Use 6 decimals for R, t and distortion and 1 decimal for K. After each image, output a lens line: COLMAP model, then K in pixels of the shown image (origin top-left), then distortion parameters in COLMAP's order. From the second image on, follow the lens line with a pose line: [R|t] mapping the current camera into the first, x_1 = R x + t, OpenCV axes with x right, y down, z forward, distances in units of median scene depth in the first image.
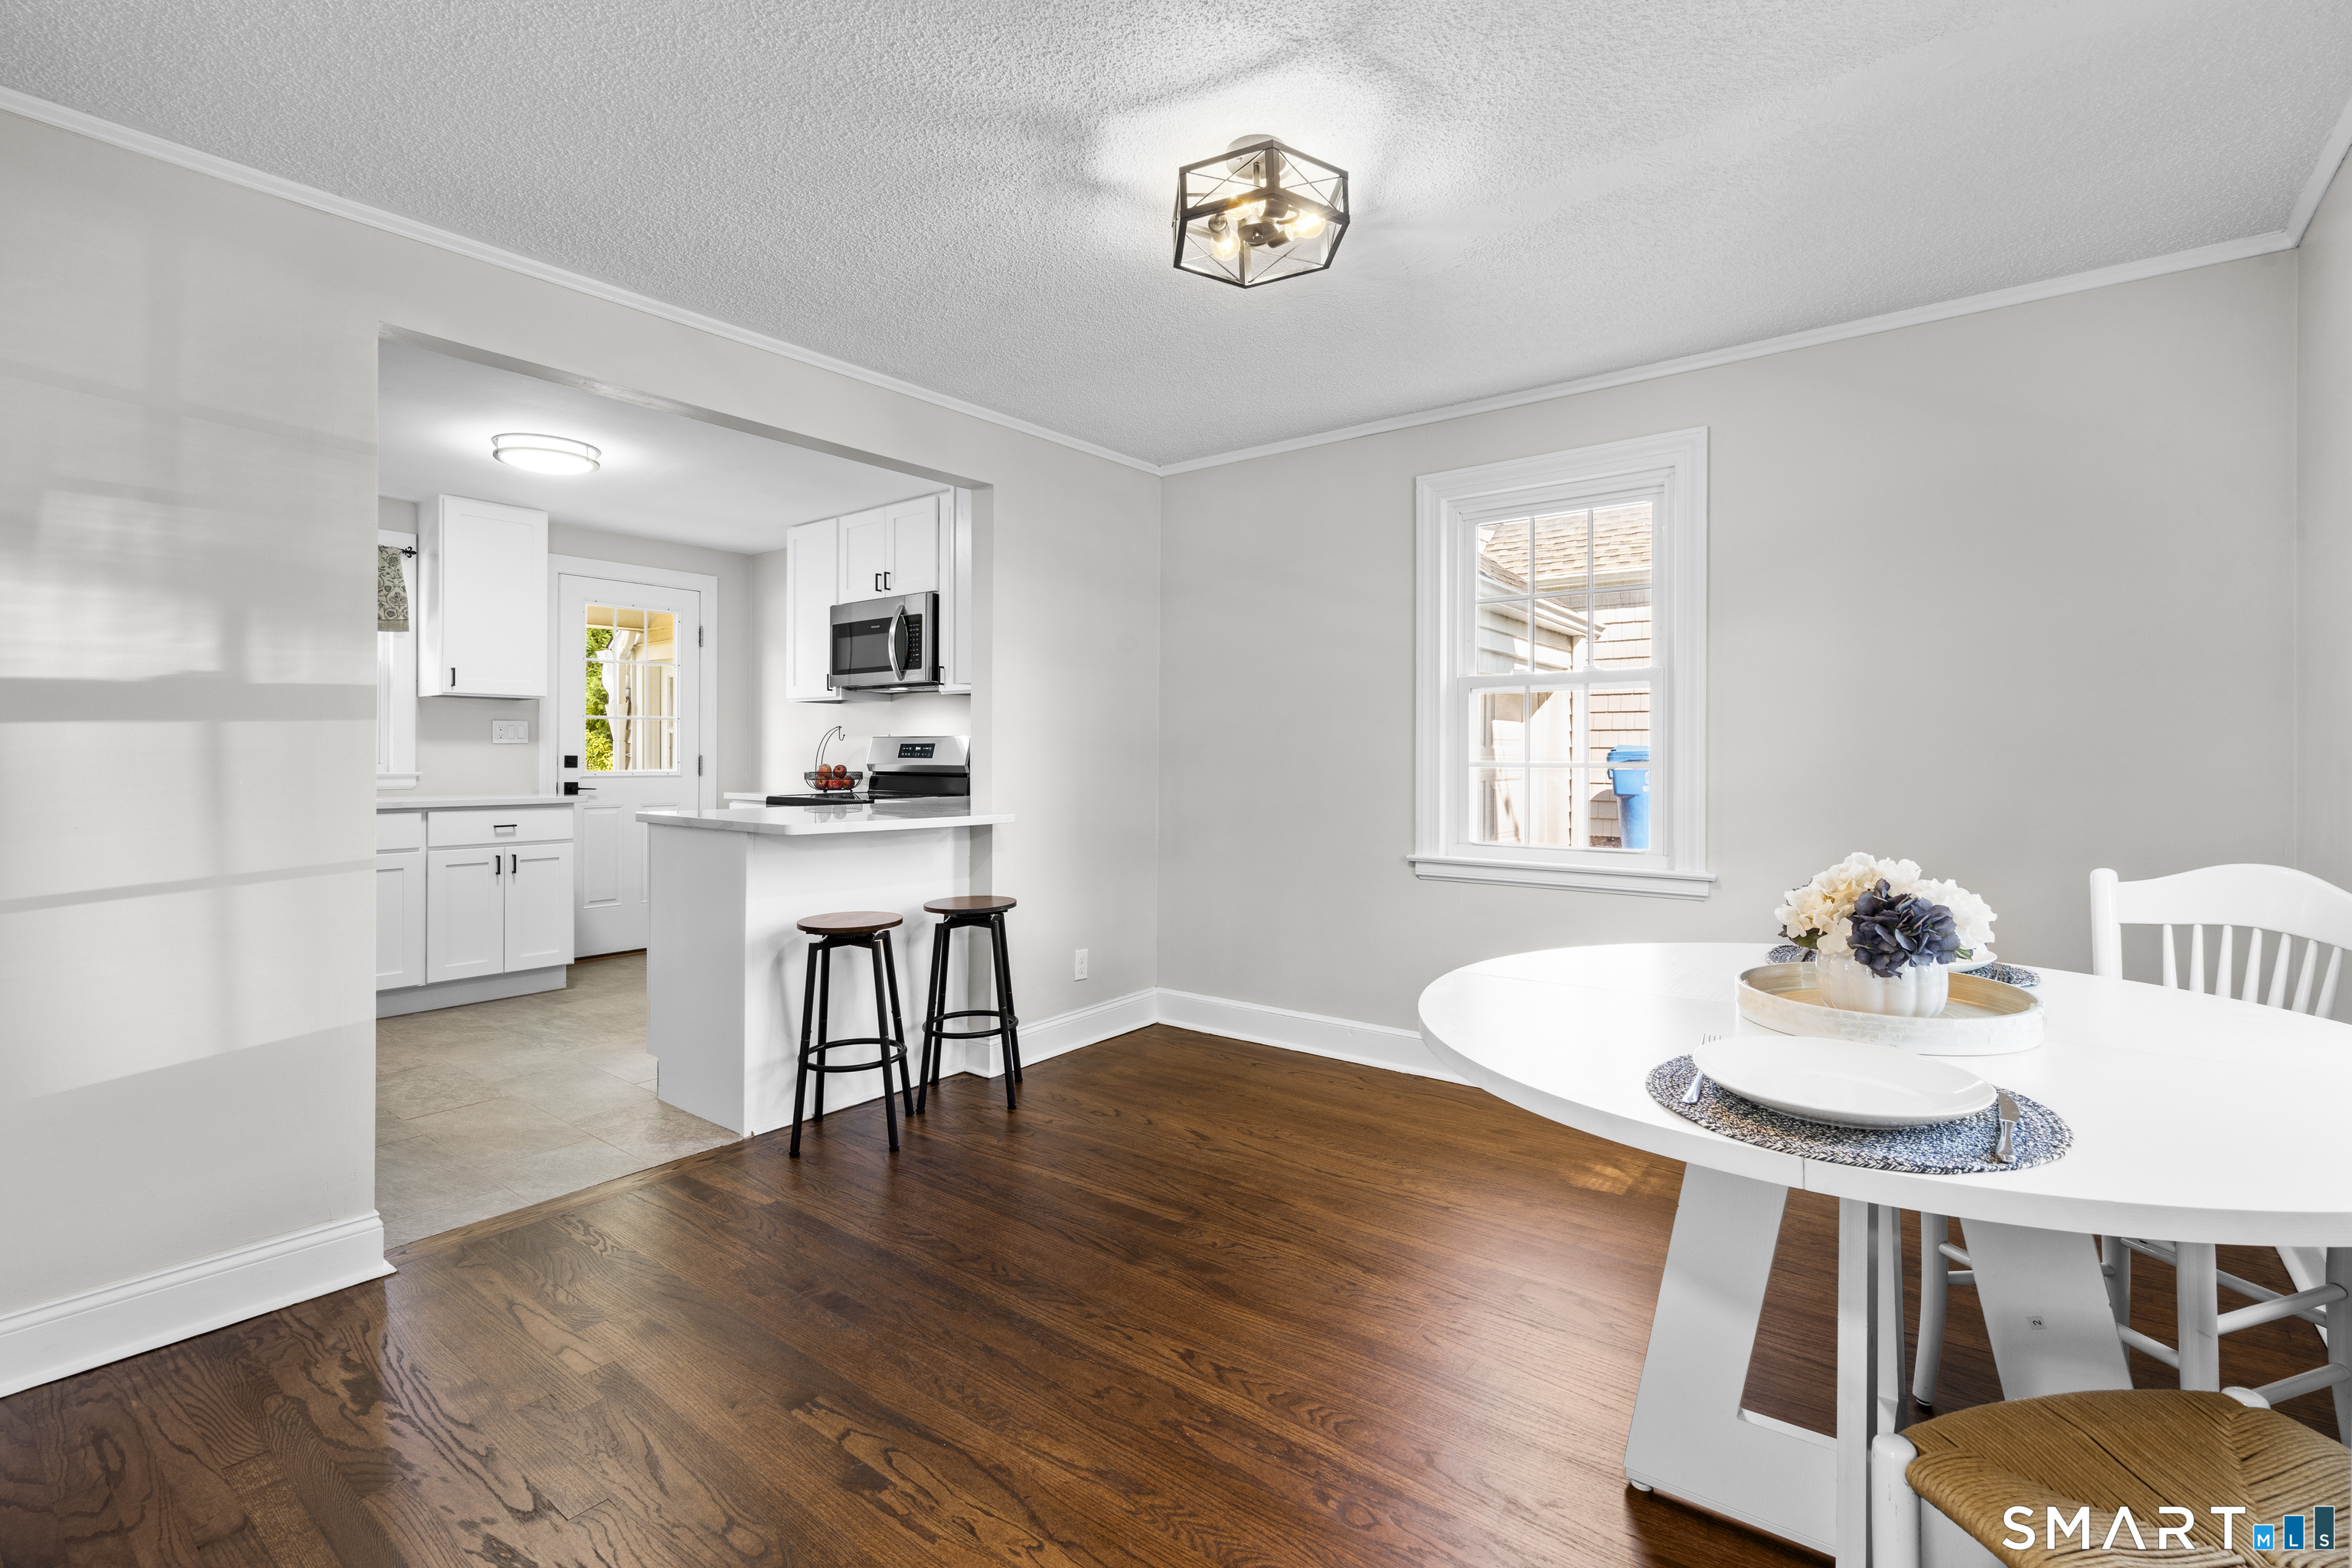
lens RADIAL K [[1063.4, 0, 1177.8], [0, 1063.4, 759.2], [0, 0, 1]] dist [-0.003951, 0.000629]
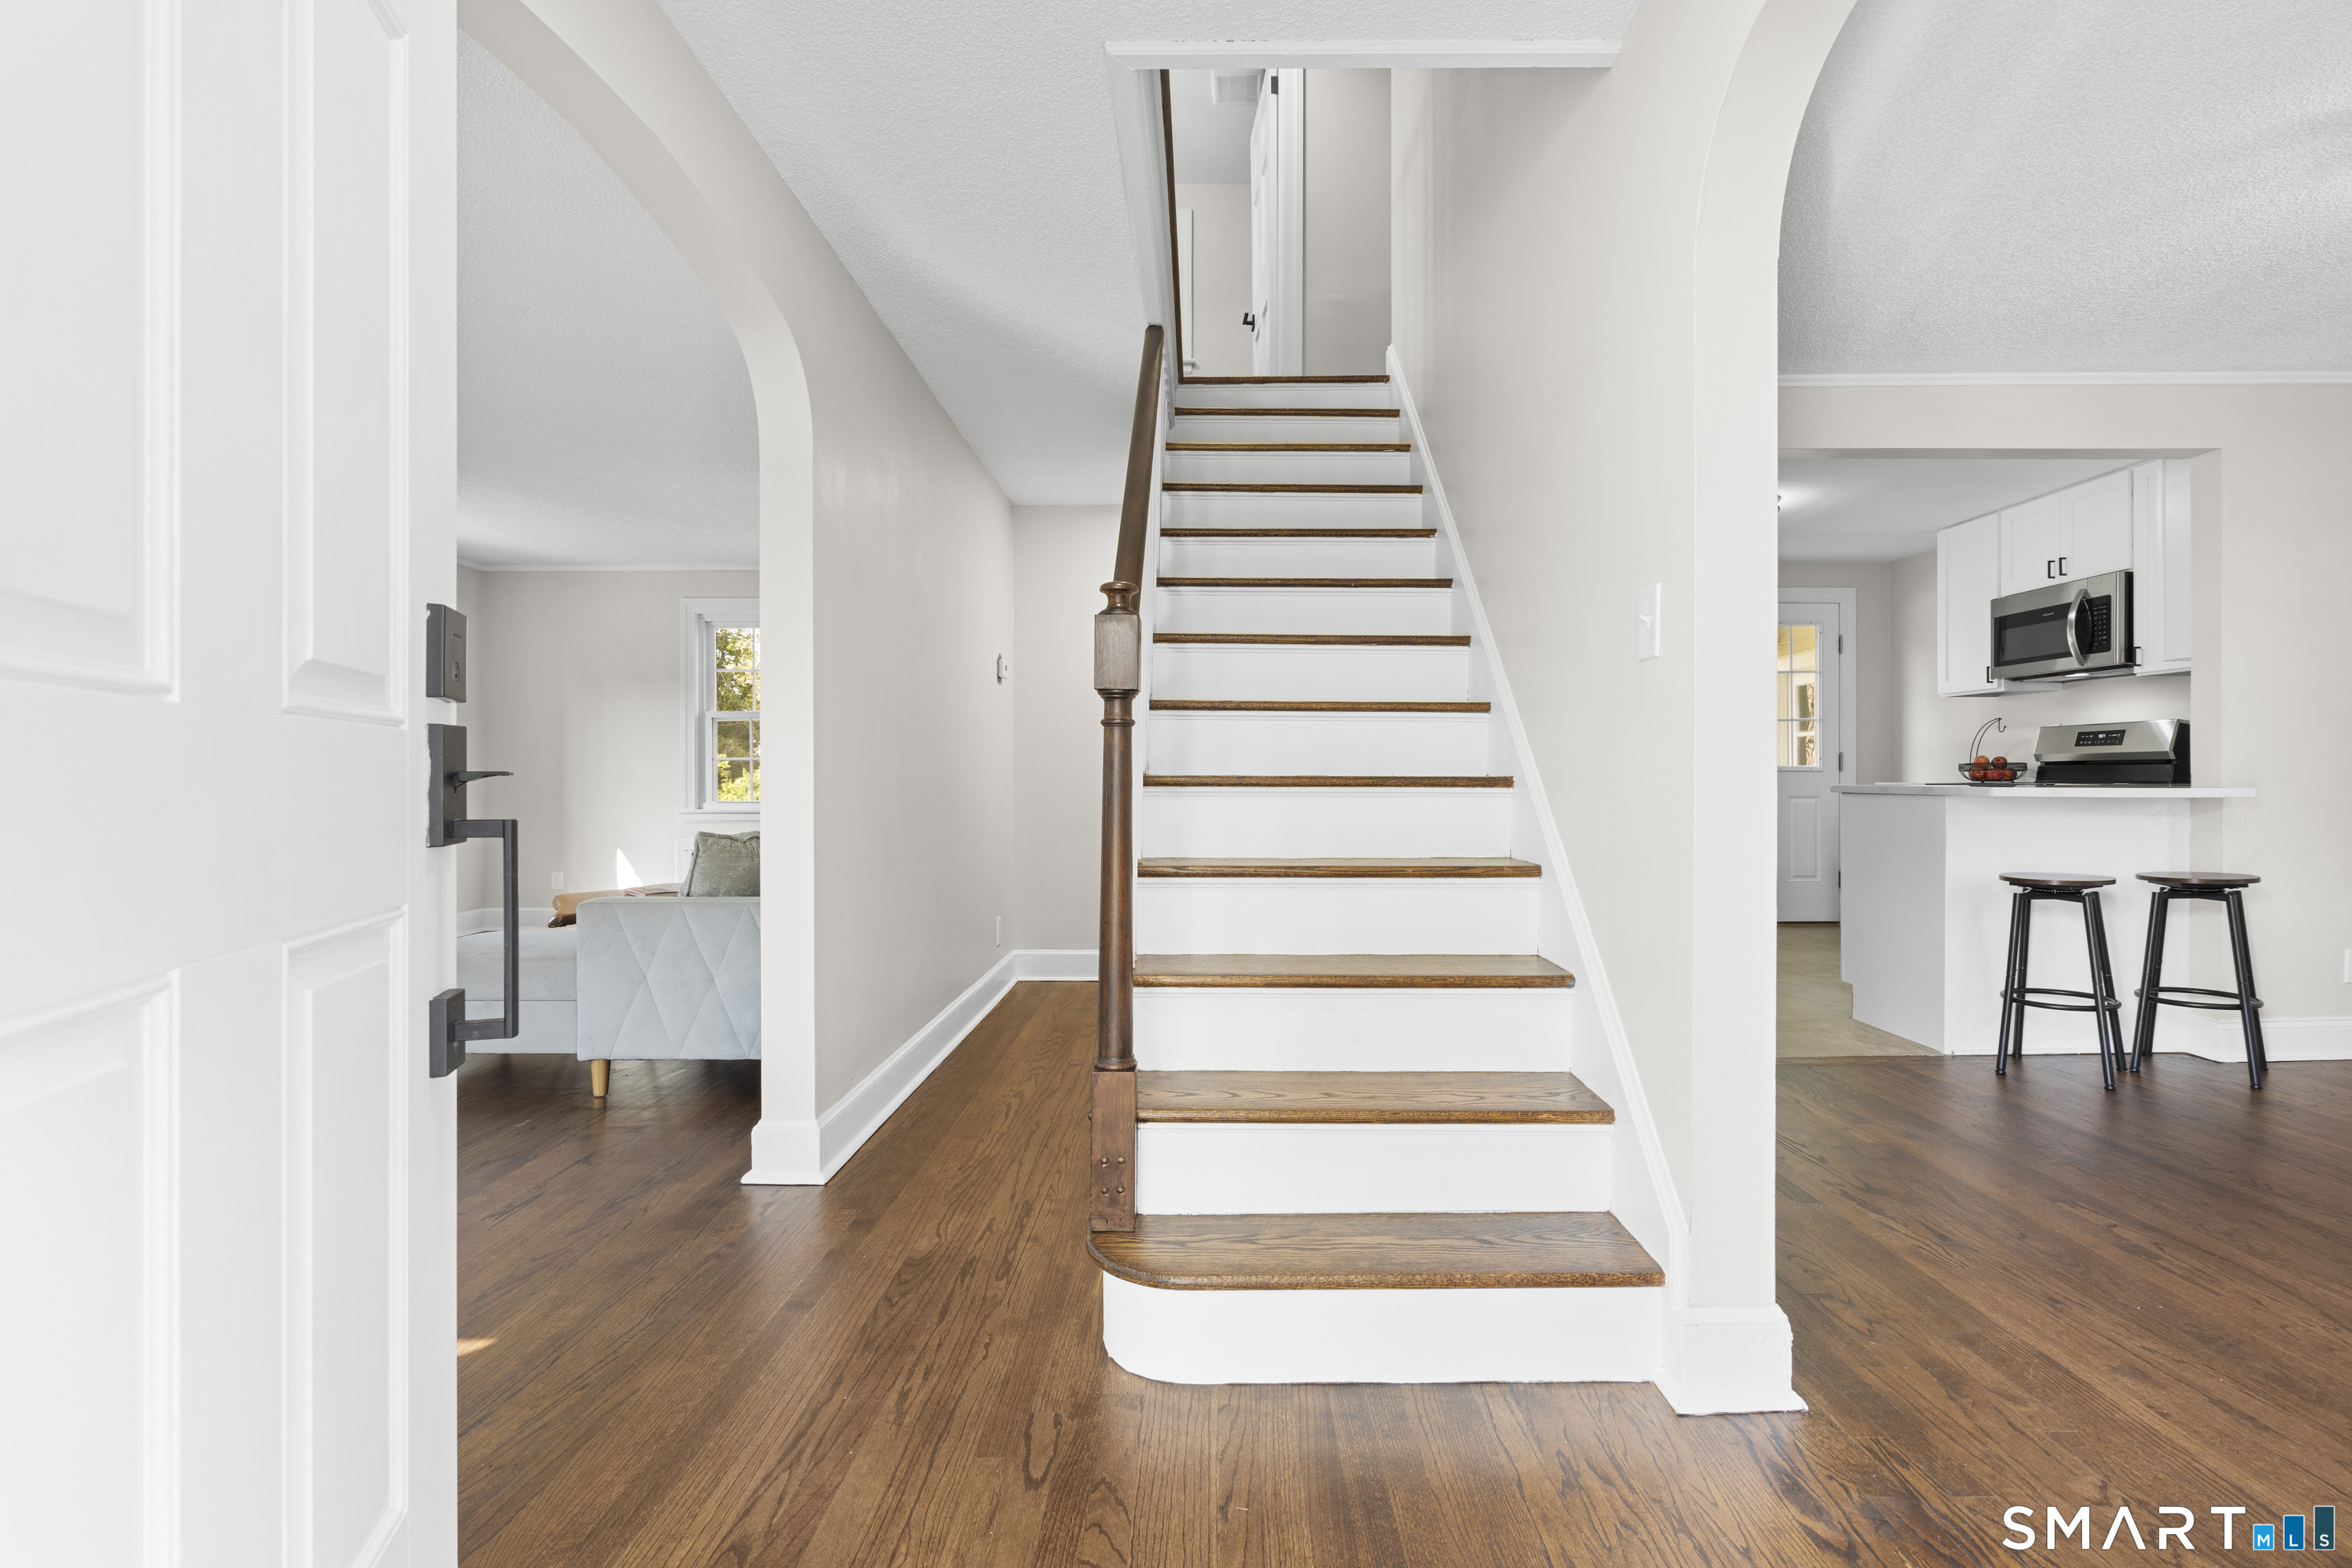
lens RADIAL K [[1060.7, 0, 1204.6], [0, 1060.7, 768.9], [0, 0, 1]] dist [-0.002485, 0.000006]
pose [[0.616490, -0.008100, -0.787321, 0.010147], [-0.001730, 0.999931, -0.011642, 0.036882], [0.787360, 0.008539, 0.616434, -0.260283]]
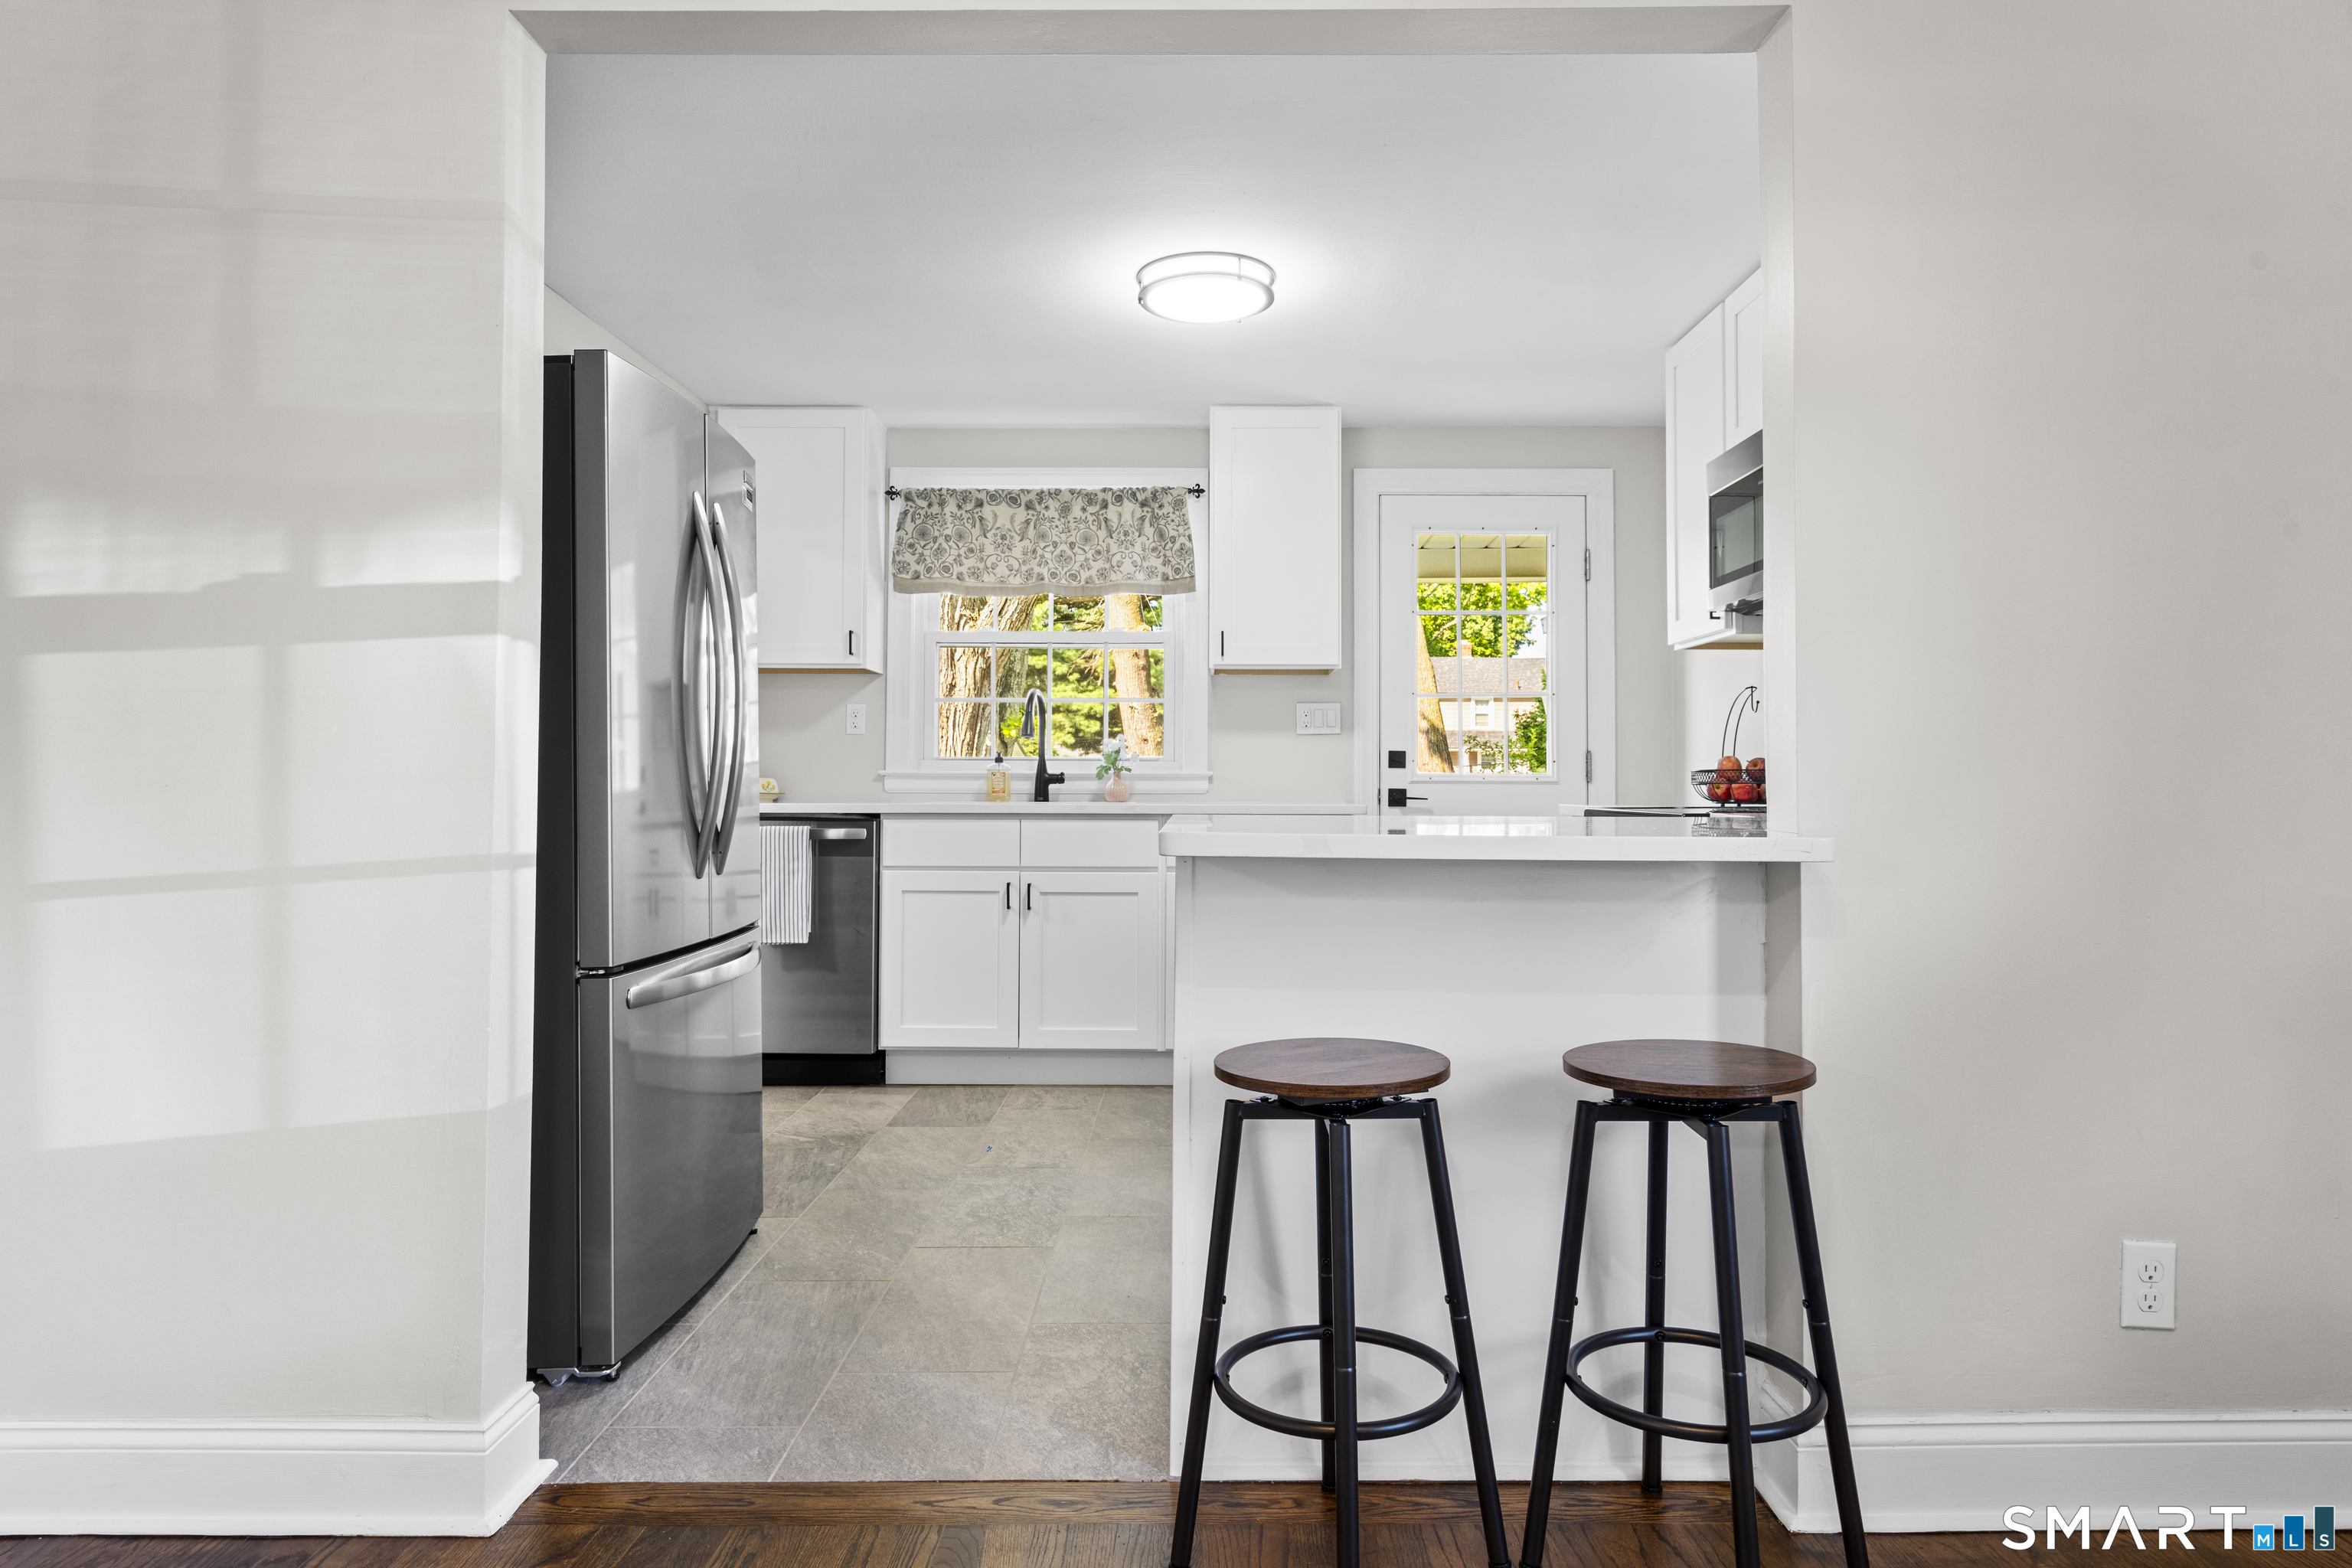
lens RADIAL K [[1356.5, 0, 1189.2], [0, 1356.5, 736.7], [0, 0, 1]] dist [0.001255, 0.000439]
pose [[0.609995, -0.029677, -0.791850, 0.067496], [-0.003763, 0.999179, -0.040345, 0.029536], [0.792397, 0.027590, 0.609382, 0.424910]]
